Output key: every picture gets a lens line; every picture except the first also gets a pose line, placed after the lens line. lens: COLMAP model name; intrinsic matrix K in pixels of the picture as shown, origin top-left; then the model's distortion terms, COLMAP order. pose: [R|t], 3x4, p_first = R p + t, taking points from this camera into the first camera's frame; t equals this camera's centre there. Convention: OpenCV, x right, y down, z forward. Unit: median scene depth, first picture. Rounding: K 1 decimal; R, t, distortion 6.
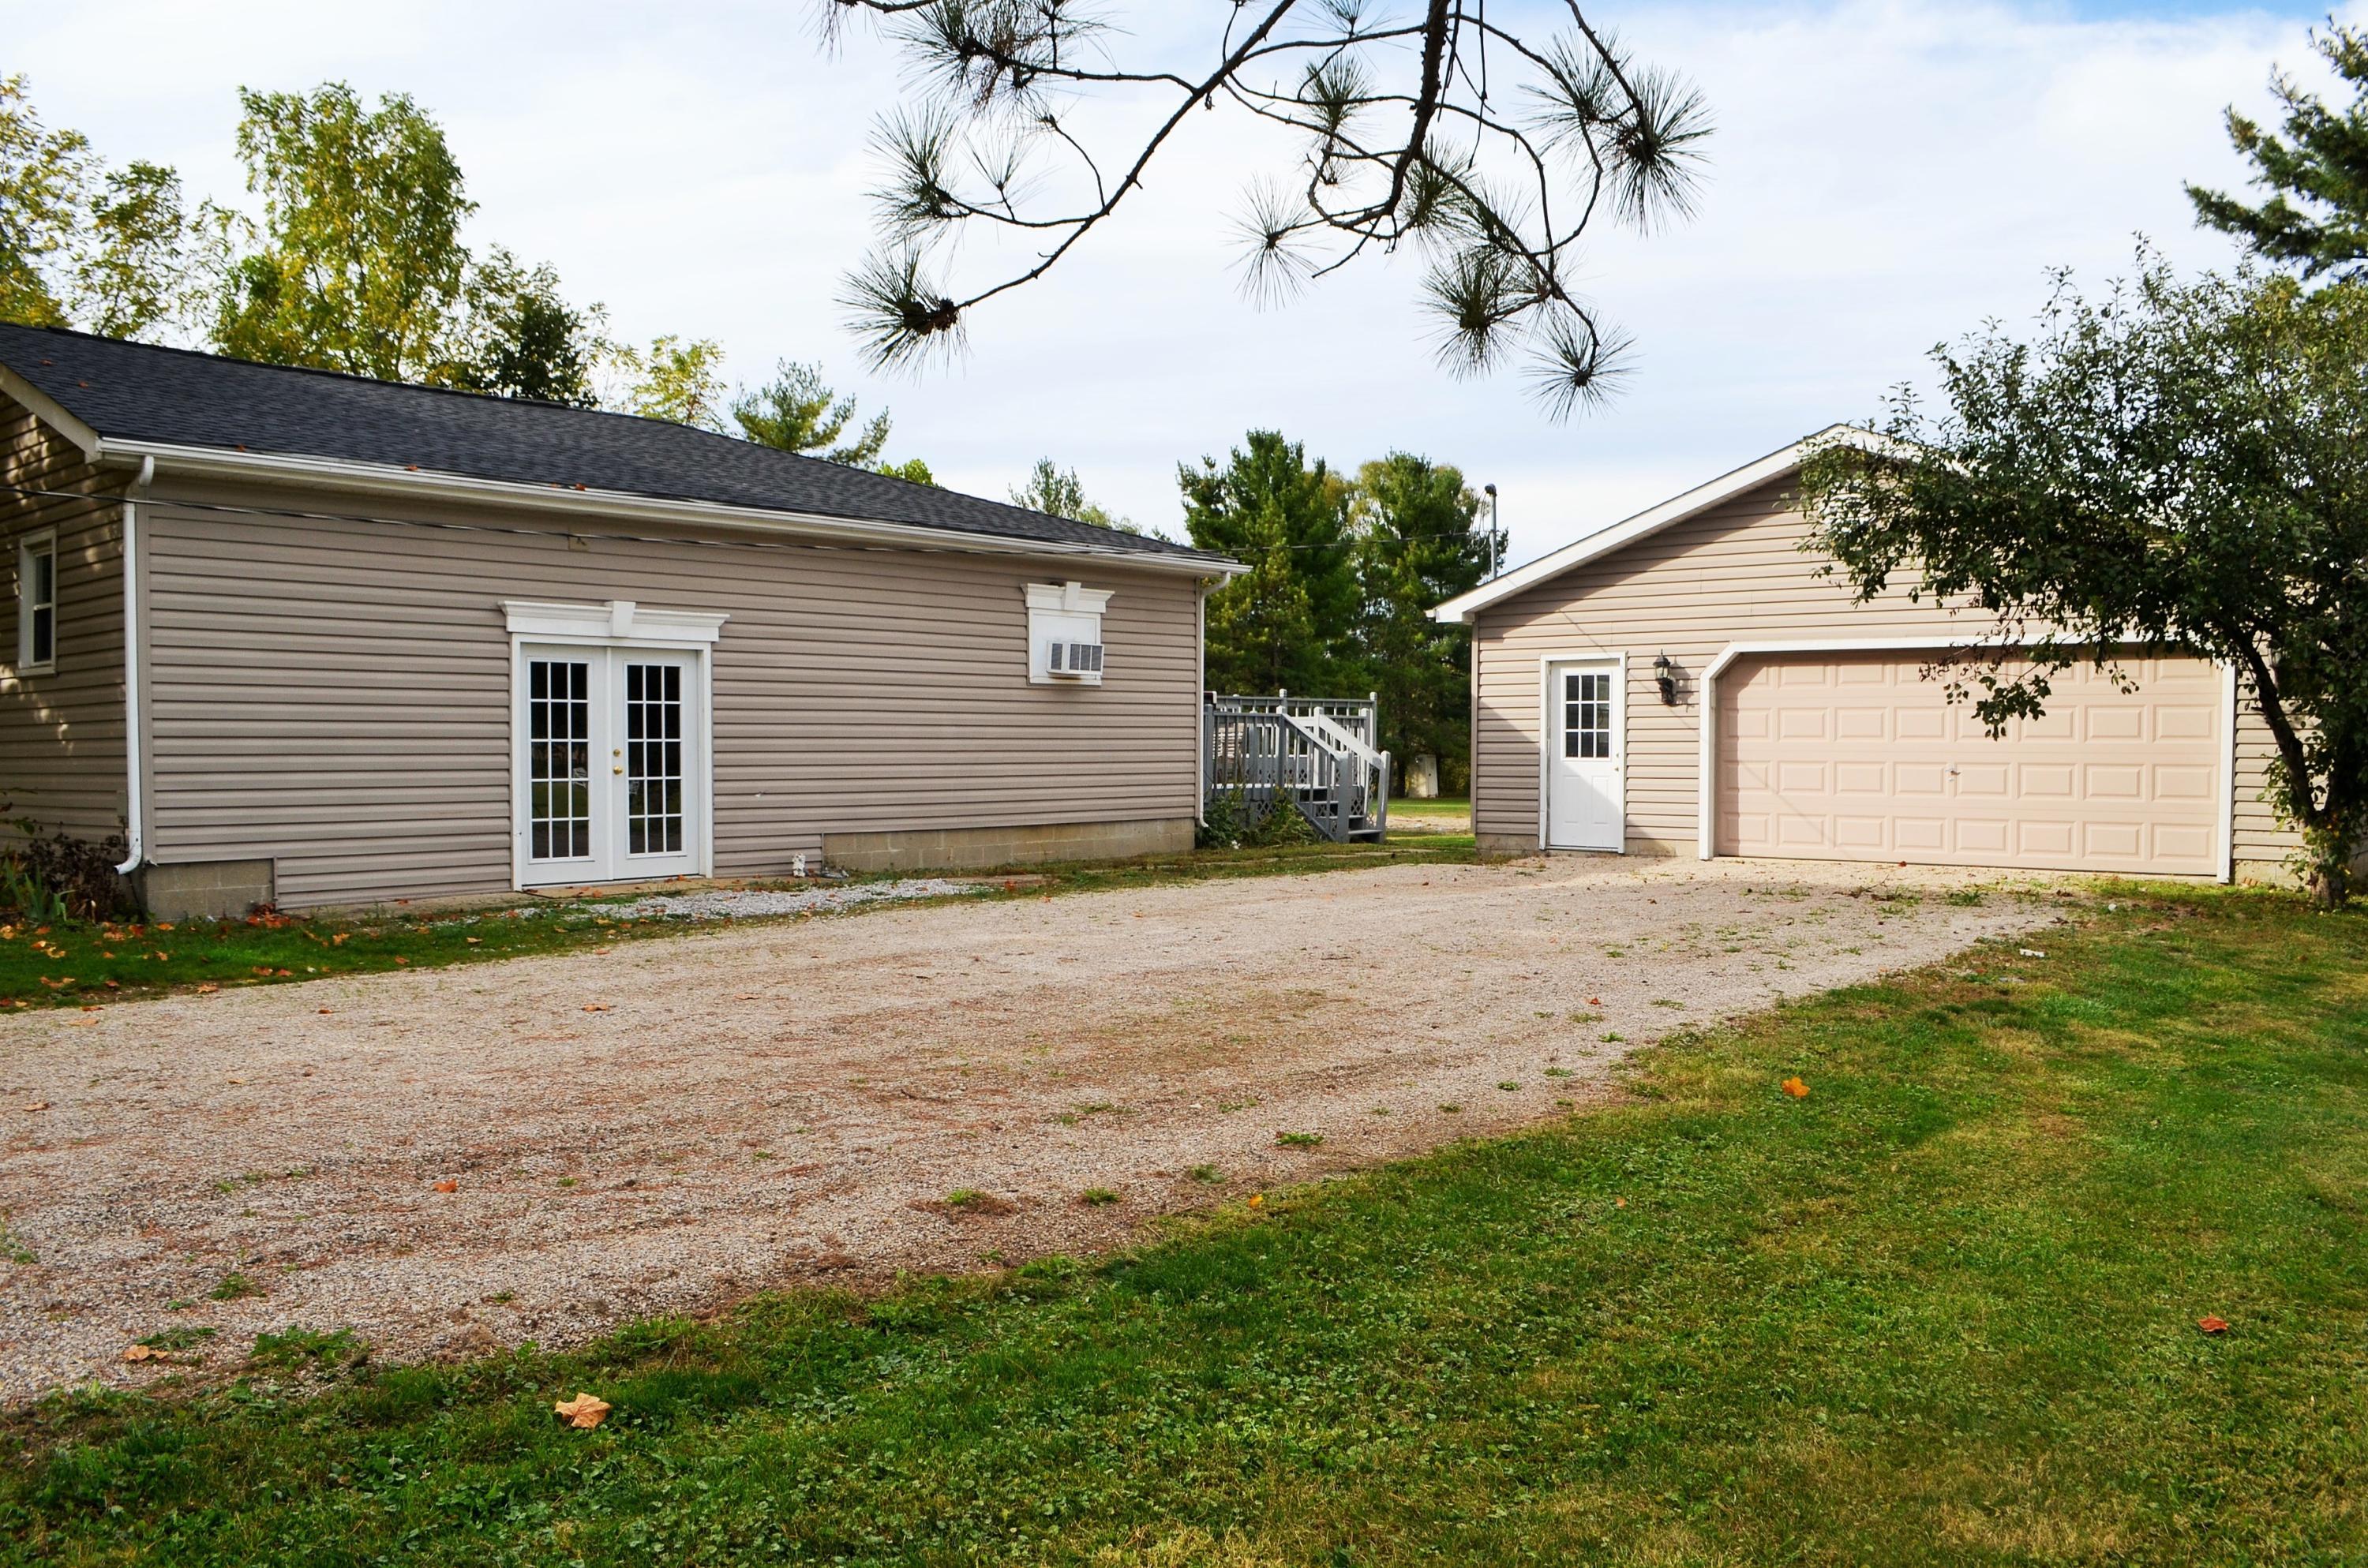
lens RADIAL K [[1873.5, 0, 1205.6], [0, 1873.5, 832.0], [0, 0, 1]] dist [-0.081506, 0.008466]
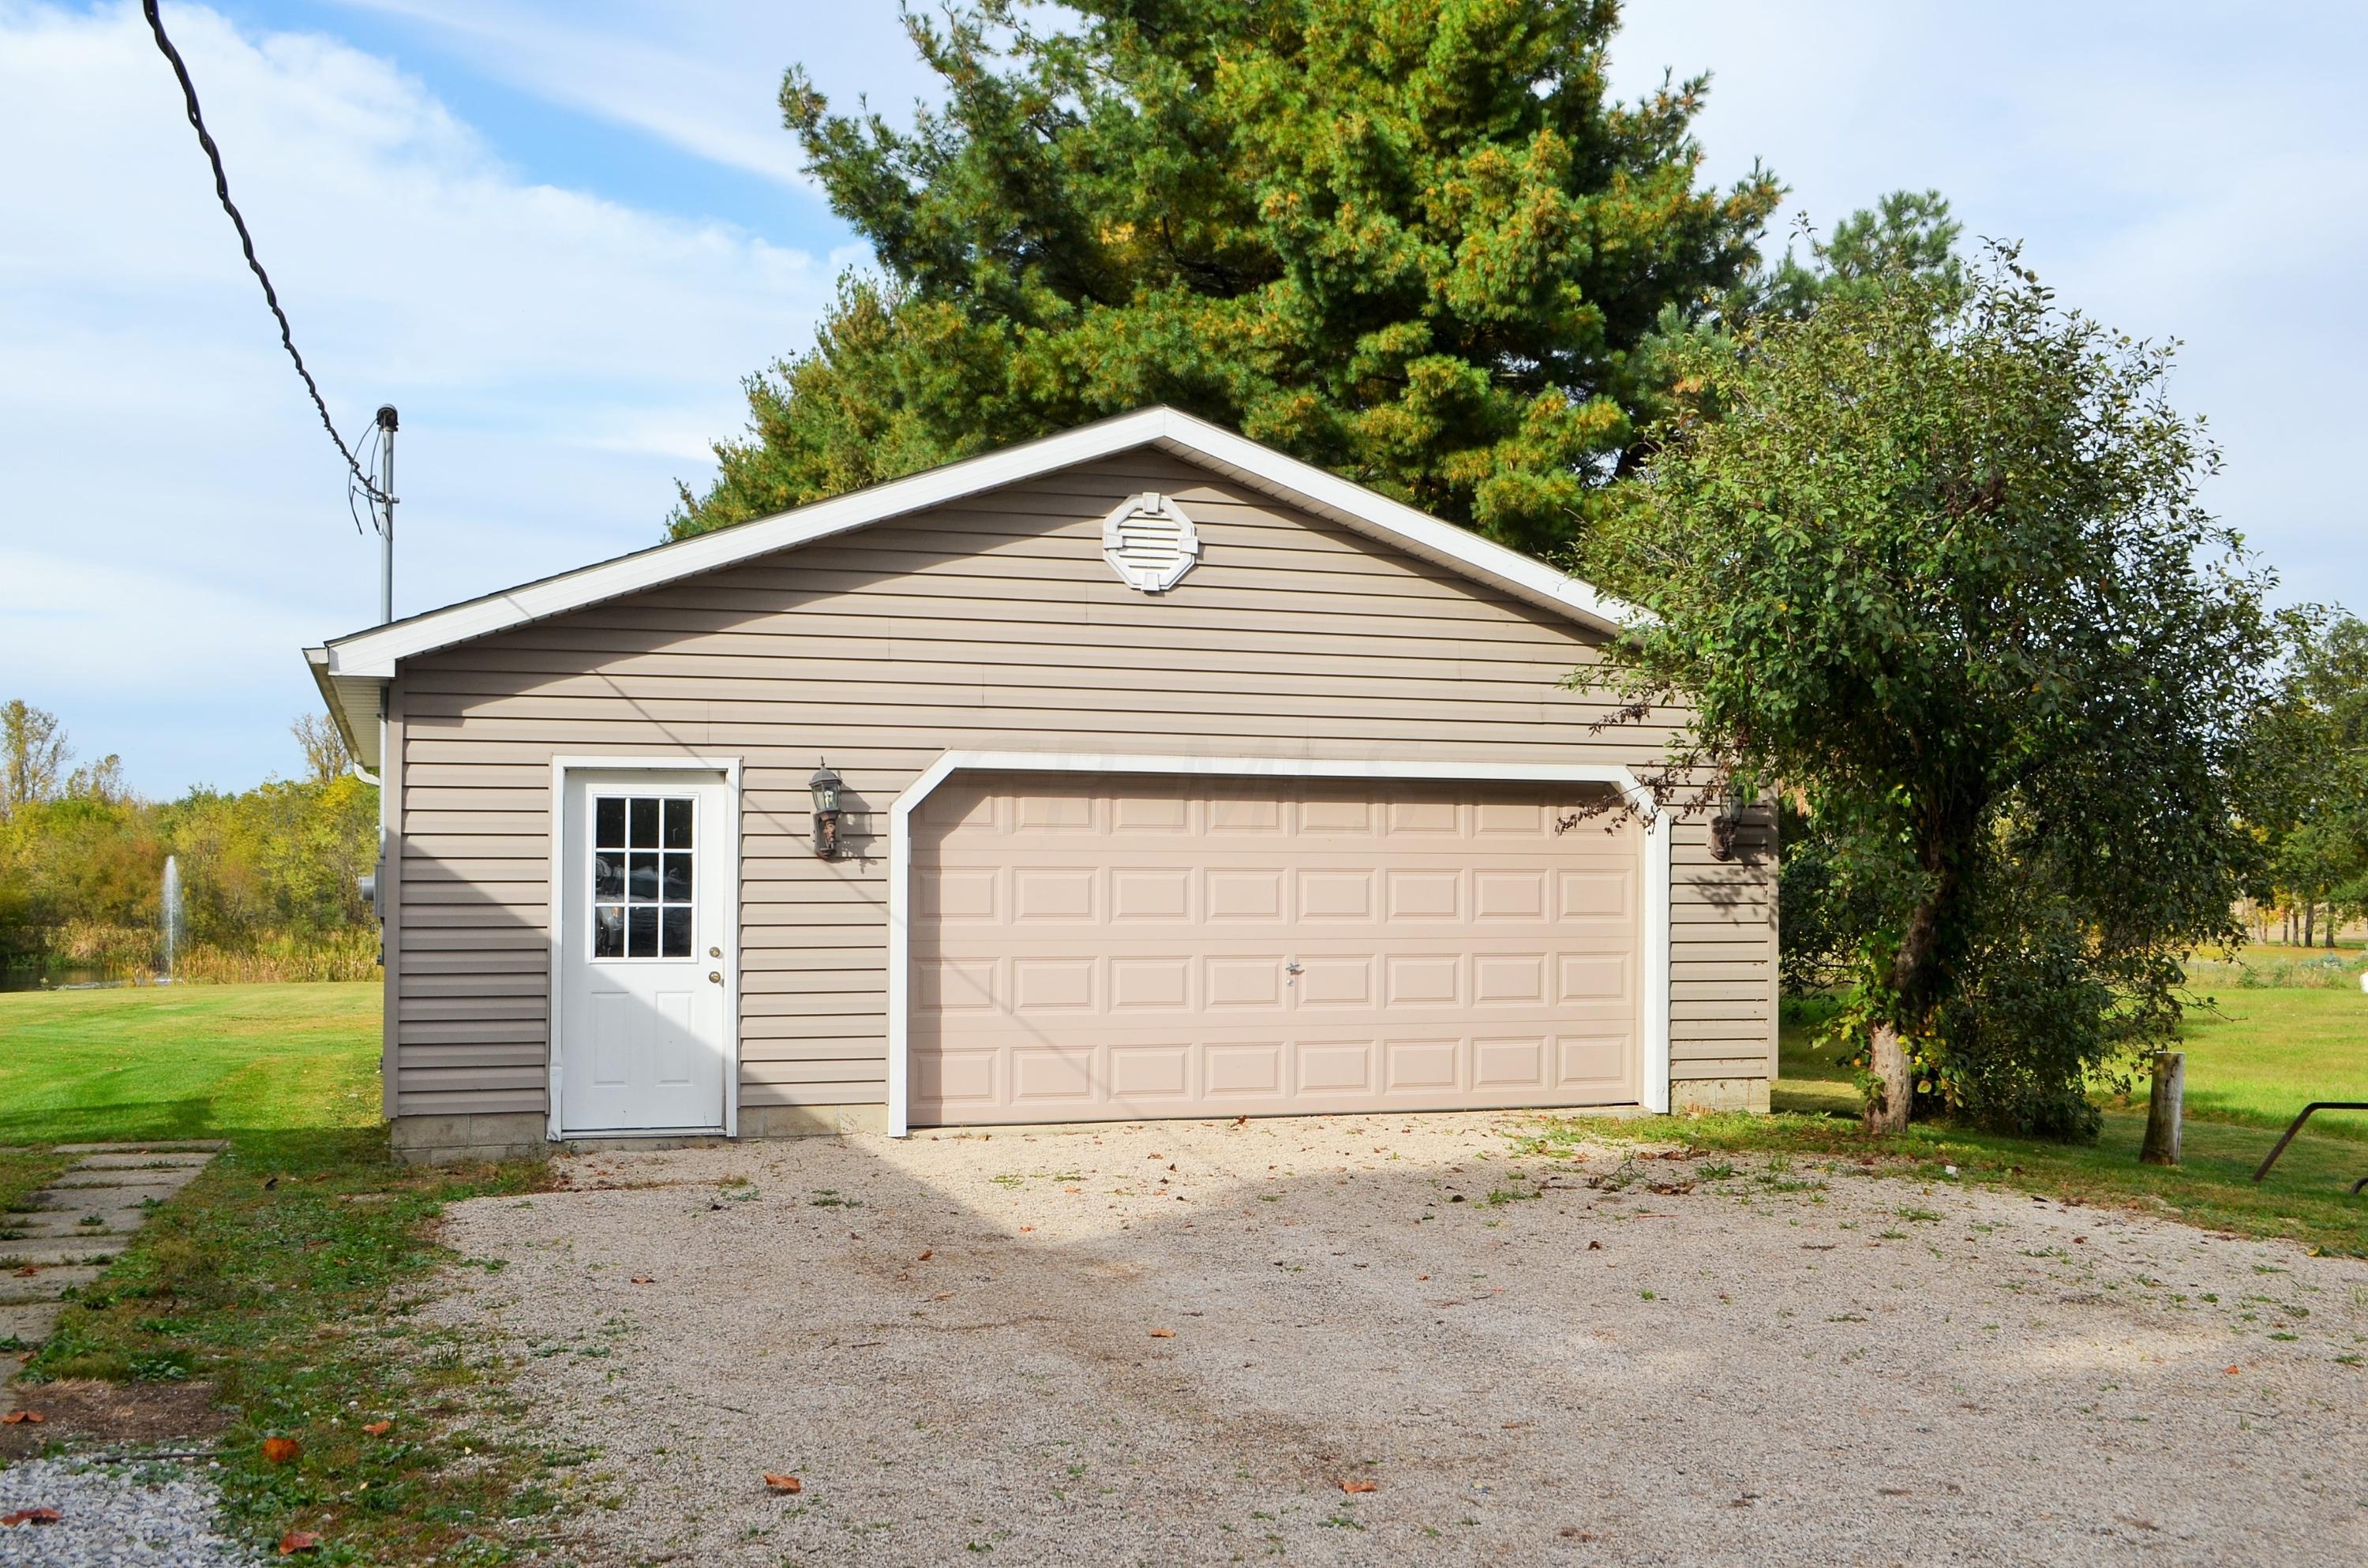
lens RADIAL K [[2351.4, 0, 1264.3], [0, 2351.4, 787.1], [0, 0, 1]] dist [-0.076577, 0.003542]
pose [[0.499918, 0.037859, 0.865245, -0.072771], [0.041546, 0.996846, -0.067622, -0.009493], [-0.865075, 0.069753, 0.496769, 0.138855]]
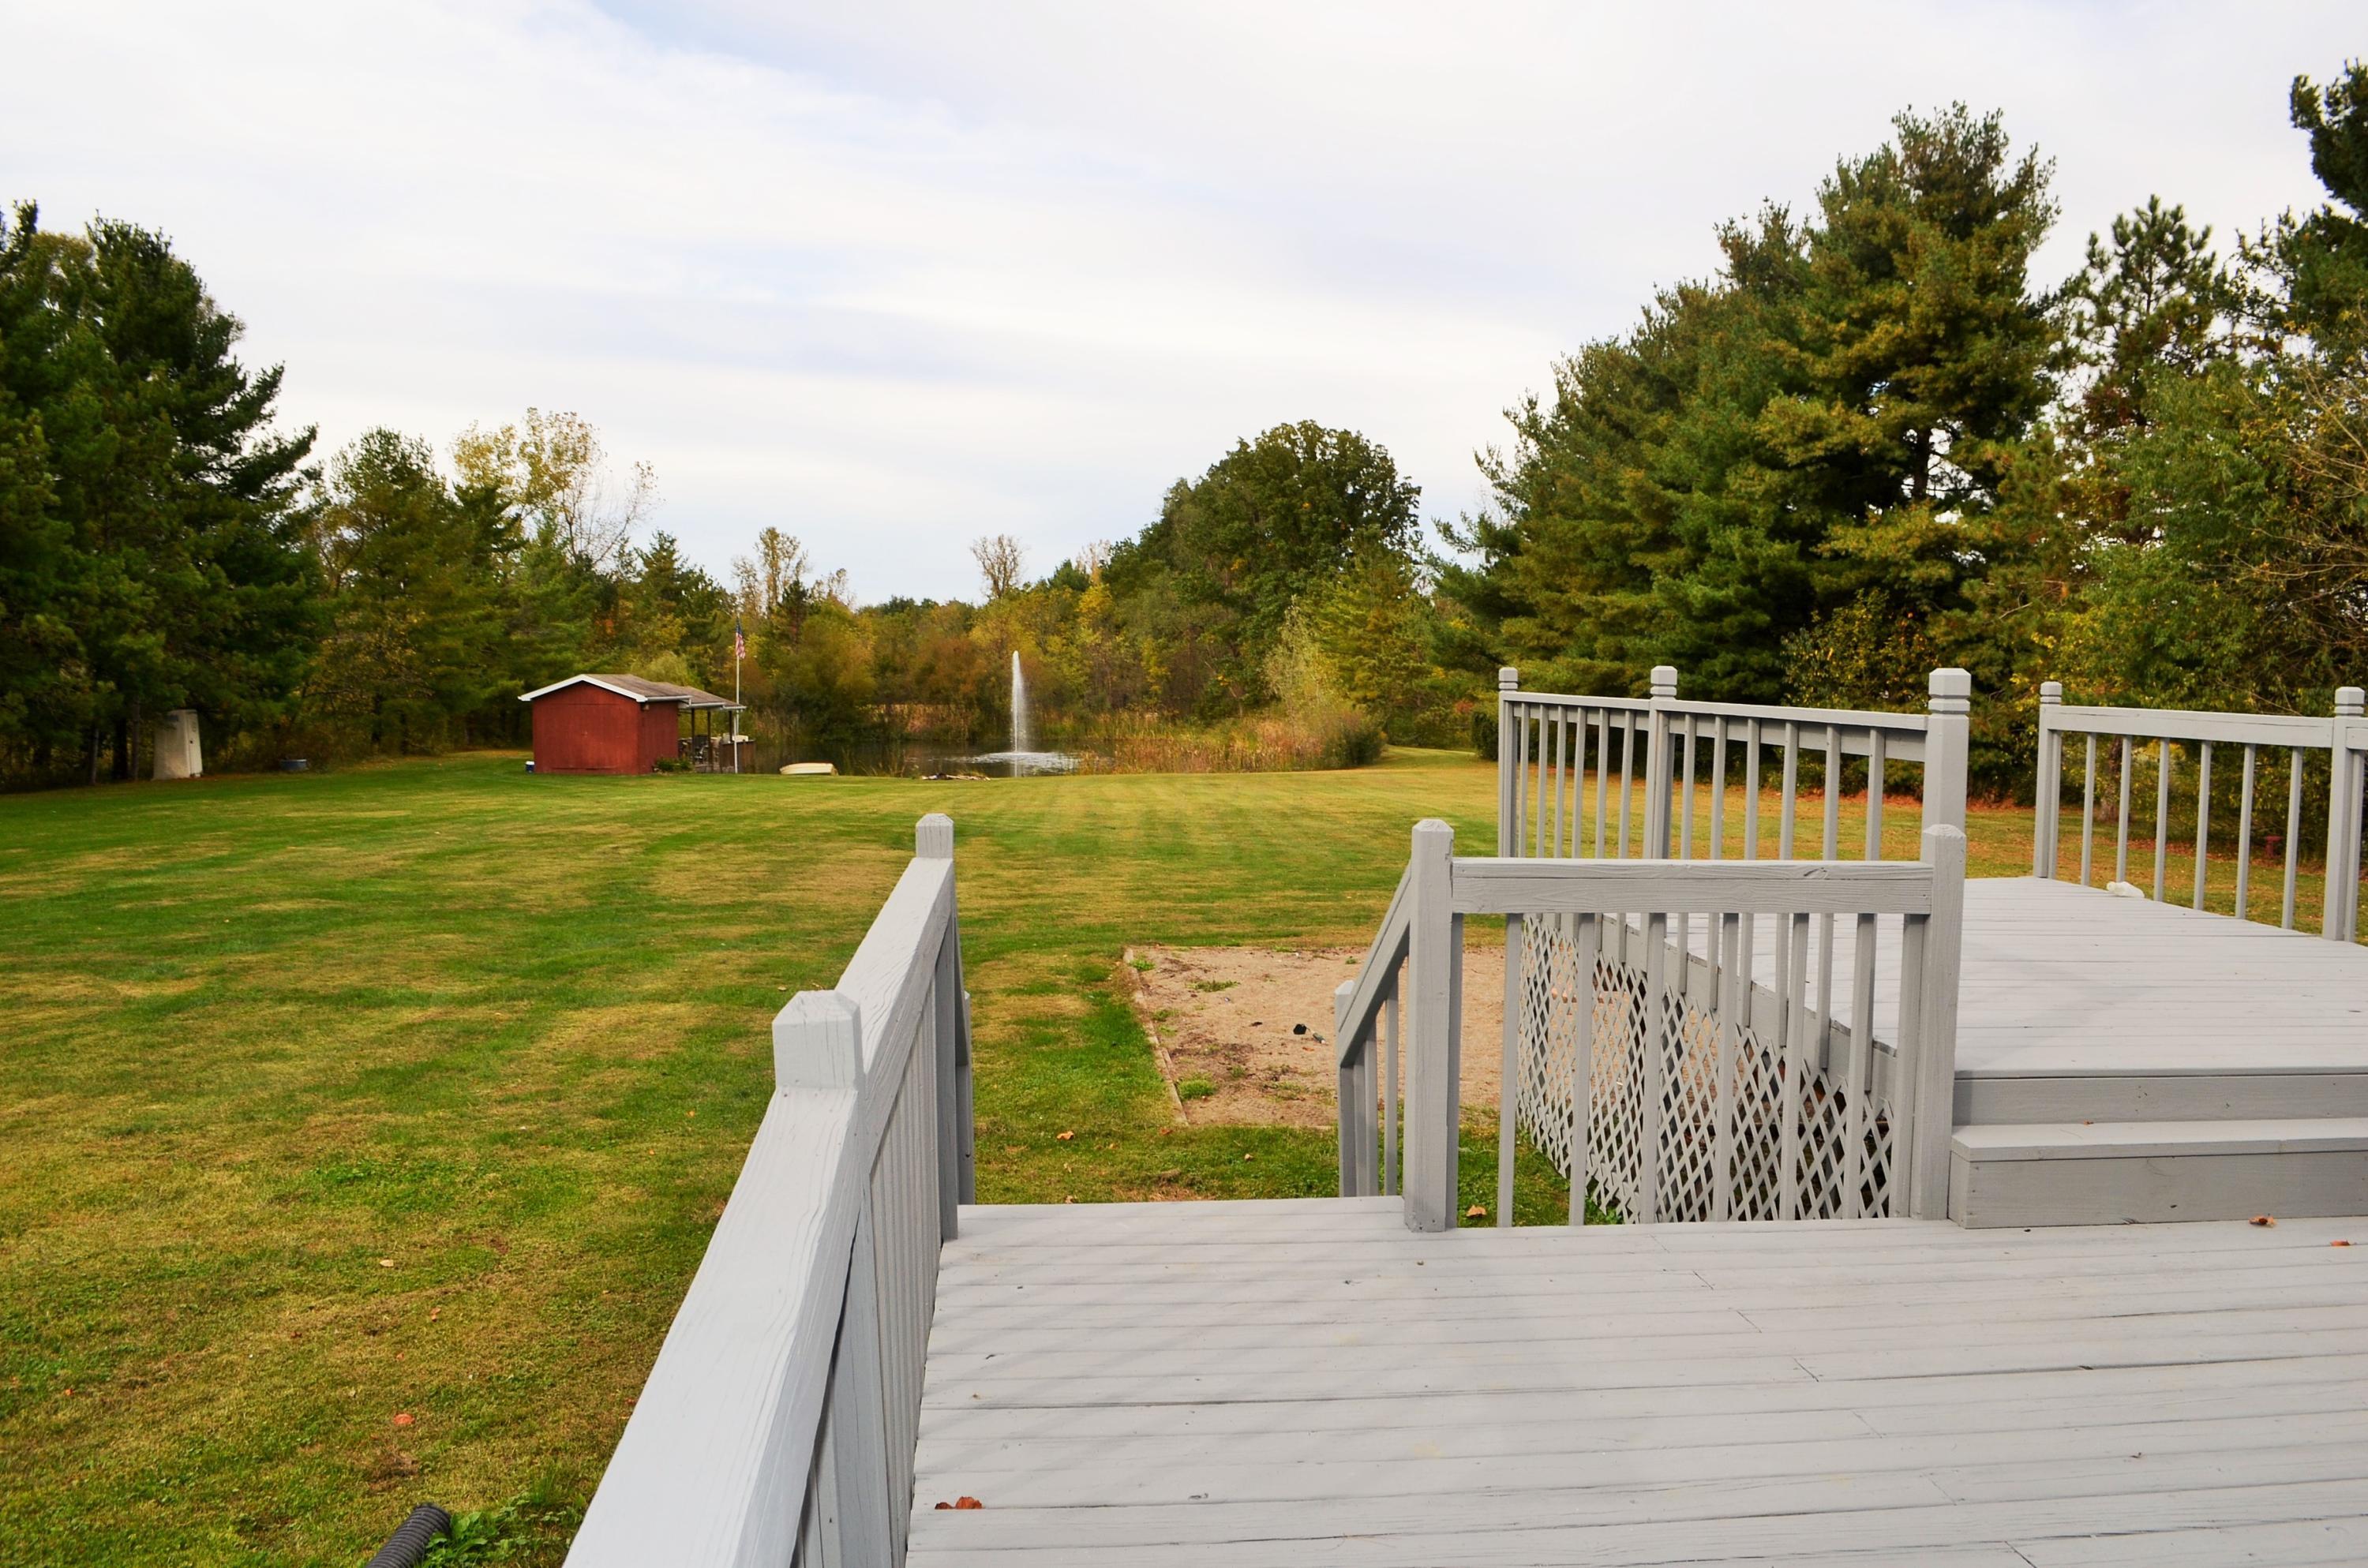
lens RADIAL K [[1873.5, 0, 1205.6], [0, 1873.5, 832.0], [0, 0, 1]] dist [-0.081506, 0.008466]
pose [[0.694236, -0.049738, 0.718027, -0.100360], [0.018767, 0.998521, 0.051022, -0.028216], [-0.719503, -0.021946, 0.694143, 0.365536]]
